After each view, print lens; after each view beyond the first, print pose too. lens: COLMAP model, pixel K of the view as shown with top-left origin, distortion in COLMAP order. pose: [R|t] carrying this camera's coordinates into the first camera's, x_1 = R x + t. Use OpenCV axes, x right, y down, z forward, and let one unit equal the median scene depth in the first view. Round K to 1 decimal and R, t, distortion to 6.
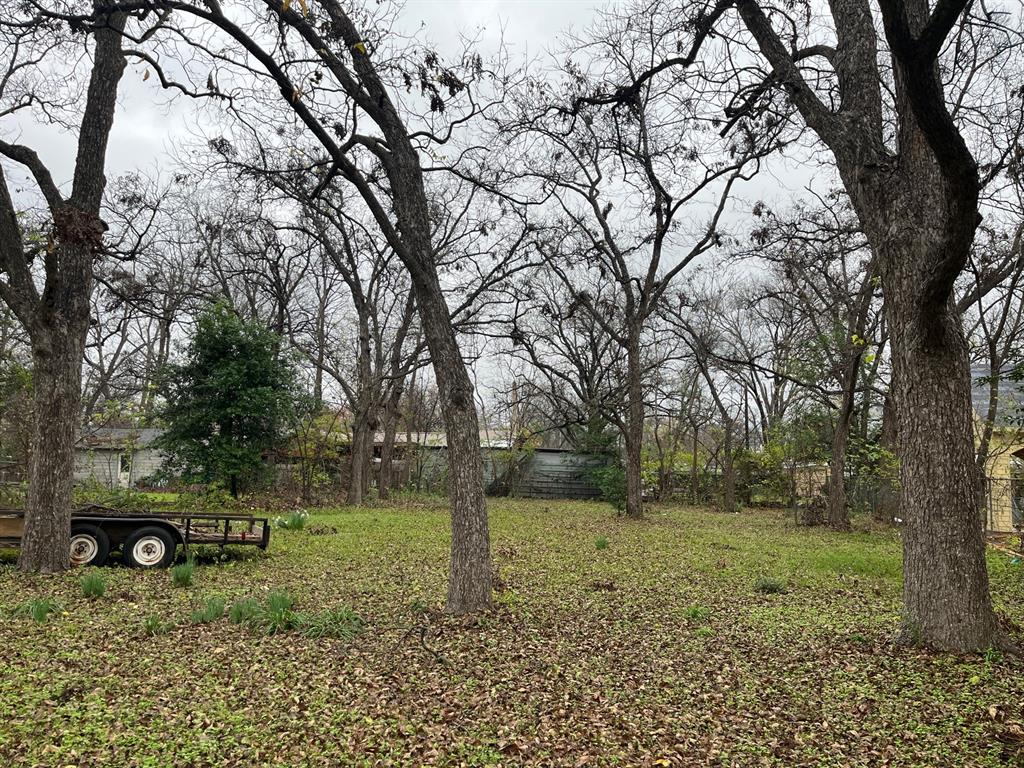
lens RADIAL K [[773.8, 0, 511.0], [0, 773.8, 386.1], [0, 0, 1]] dist [0.047305, 0.003979]
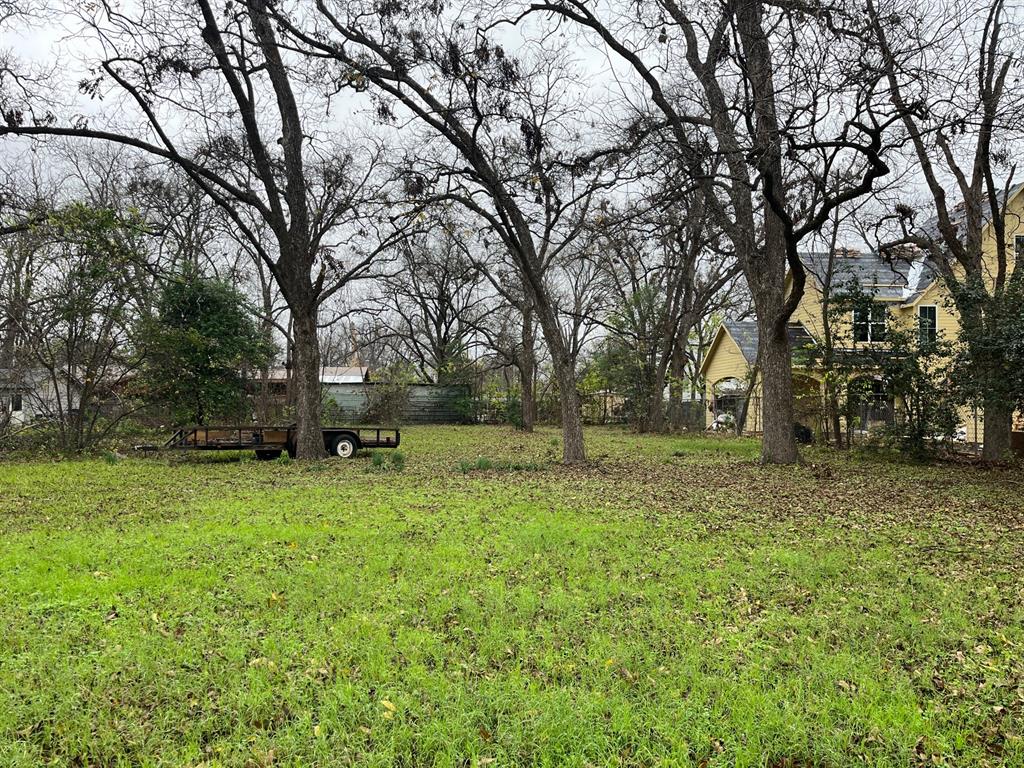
lens RADIAL K [[773.8, 0, 512.9], [0, 773.8, 383.4], [0, 0, 1]] dist [0.047305, 0.003979]
pose [[0.954547, -0.015165, 0.297673, -0.607248], [-0.009909, 0.996538, 0.082543, -0.067529], [-0.297894, -0.081741, 0.951093, -0.658504]]
